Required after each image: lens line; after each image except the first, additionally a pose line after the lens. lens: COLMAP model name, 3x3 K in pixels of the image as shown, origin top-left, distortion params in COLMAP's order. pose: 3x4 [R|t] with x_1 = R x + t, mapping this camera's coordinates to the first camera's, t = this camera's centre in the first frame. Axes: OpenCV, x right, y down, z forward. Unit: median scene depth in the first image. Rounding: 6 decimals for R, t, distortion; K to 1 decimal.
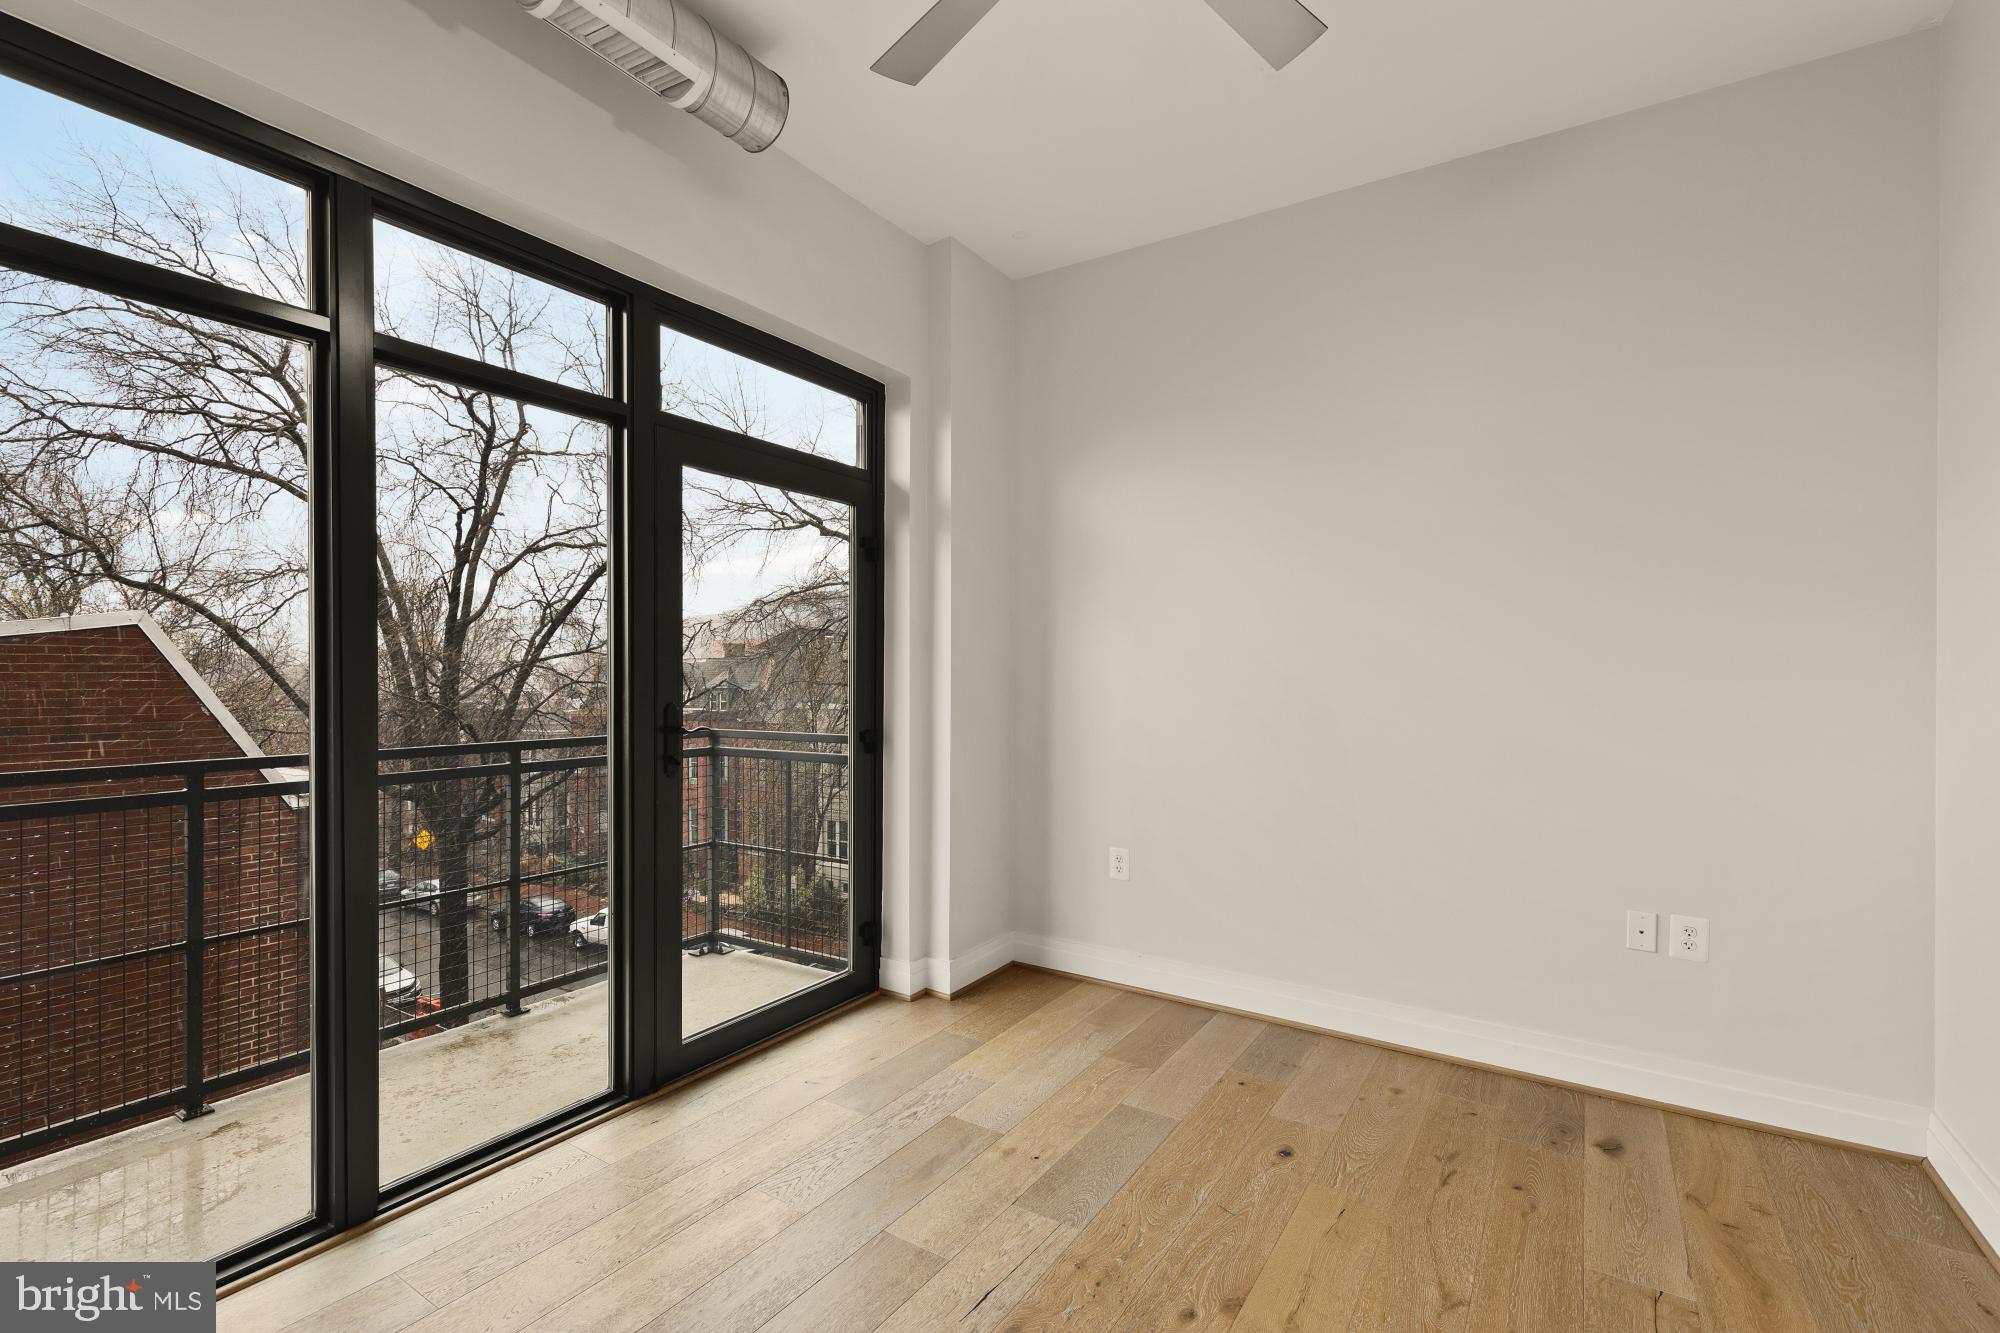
lens RADIAL K [[890.6, 0, 1003.3], [0, 890.6, 671.1], [0, 0, 1]] dist [0.008889, -0.001778]
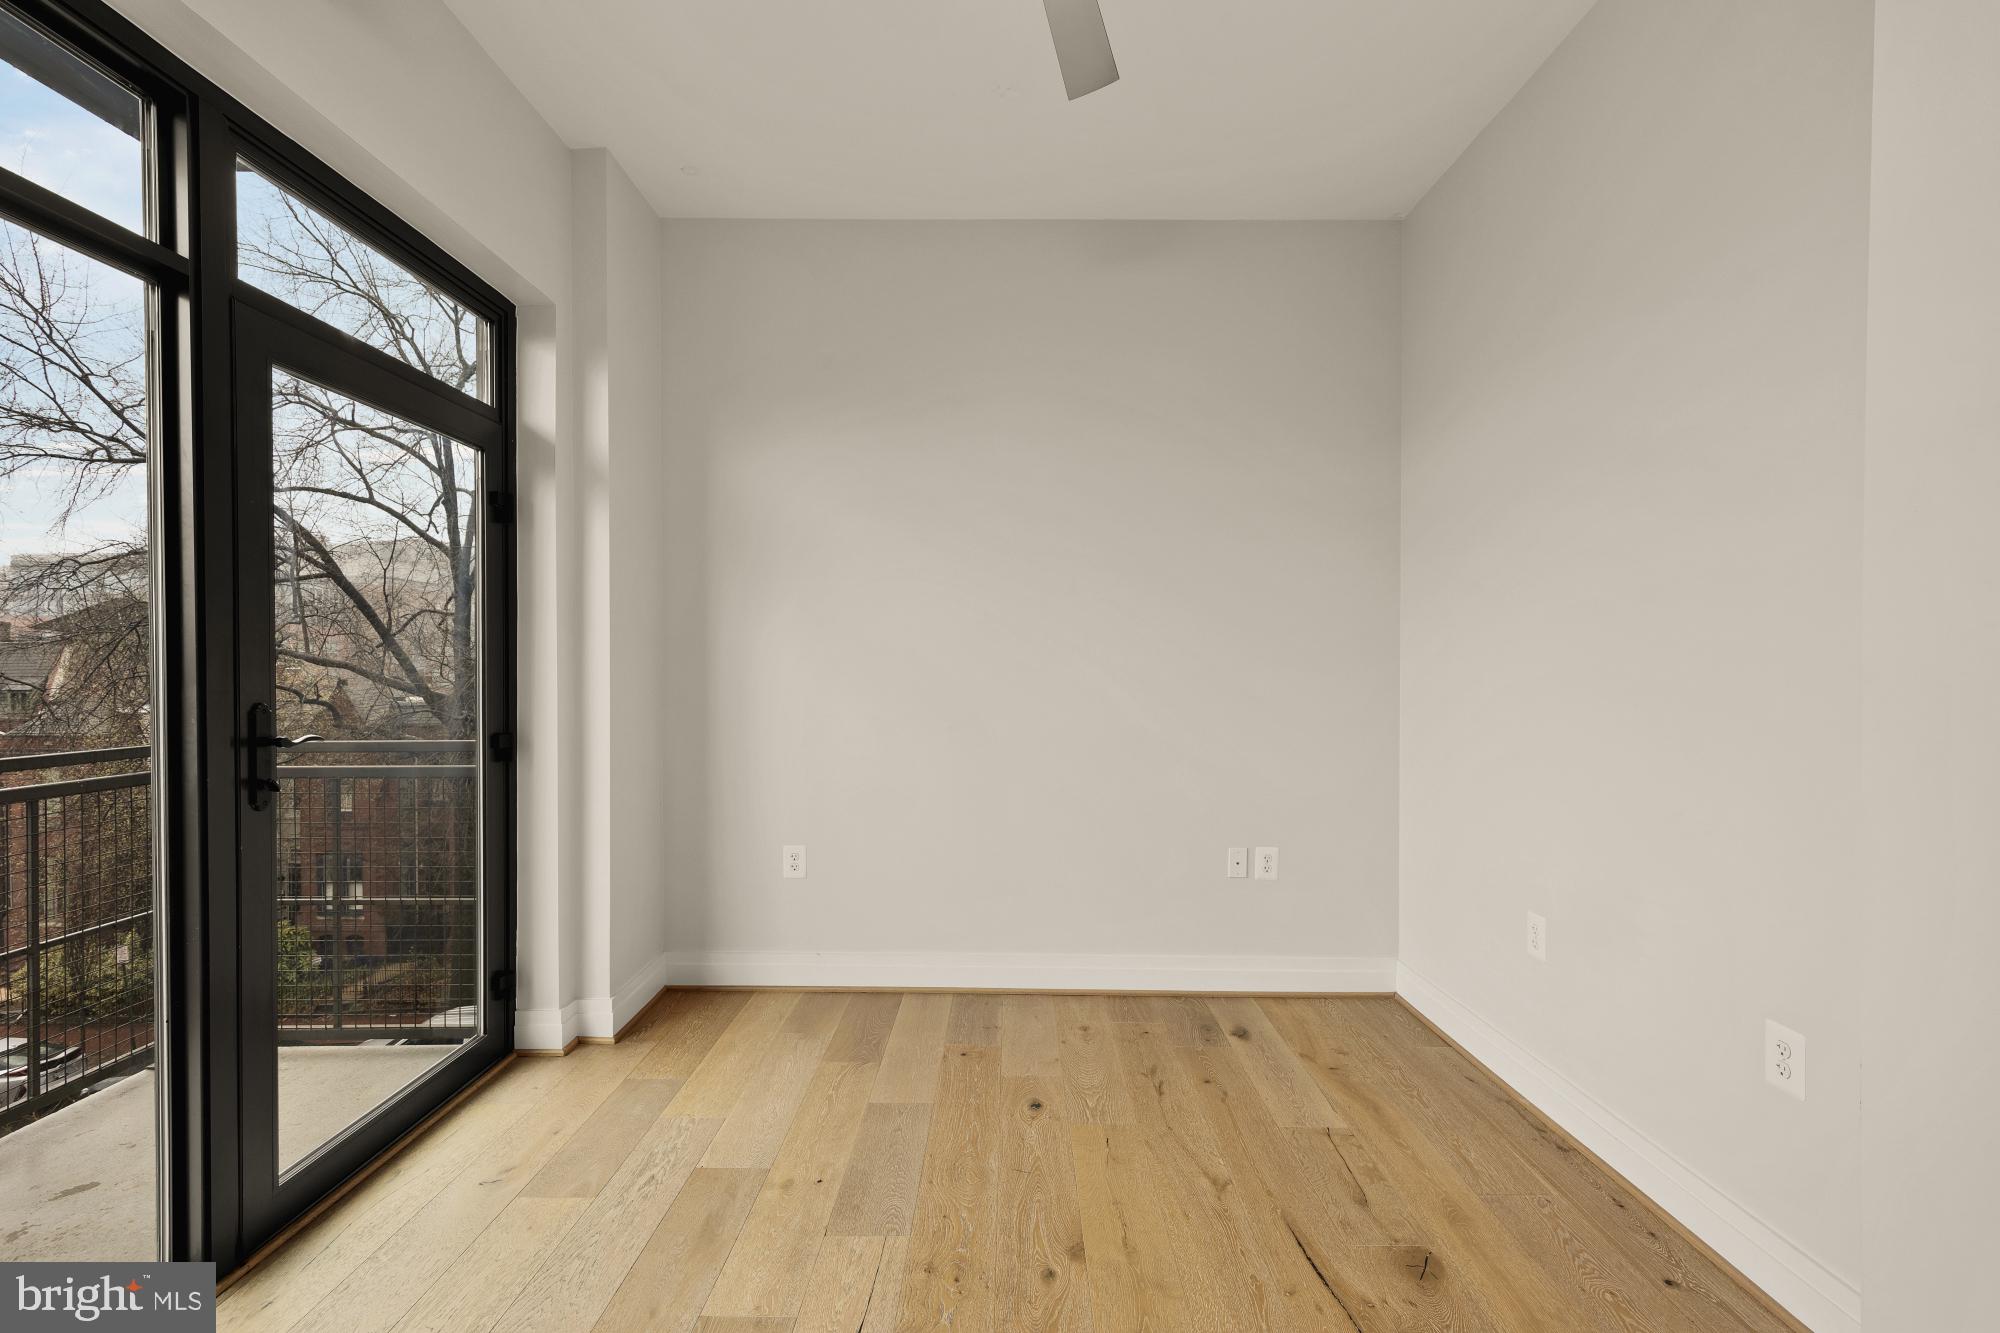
lens RADIAL K [[890.6, 0, 1001.7], [0, 890.6, 669.6], [0, 0, 1]] dist [0.008889, -0.001778]
pose [[0.845693, -0.003343, 0.533659, -0.240296], [-0.001269, 0.999965, 0.008275, 0.002695], [-0.533668, -0.007676, 0.845659, 0.092487]]
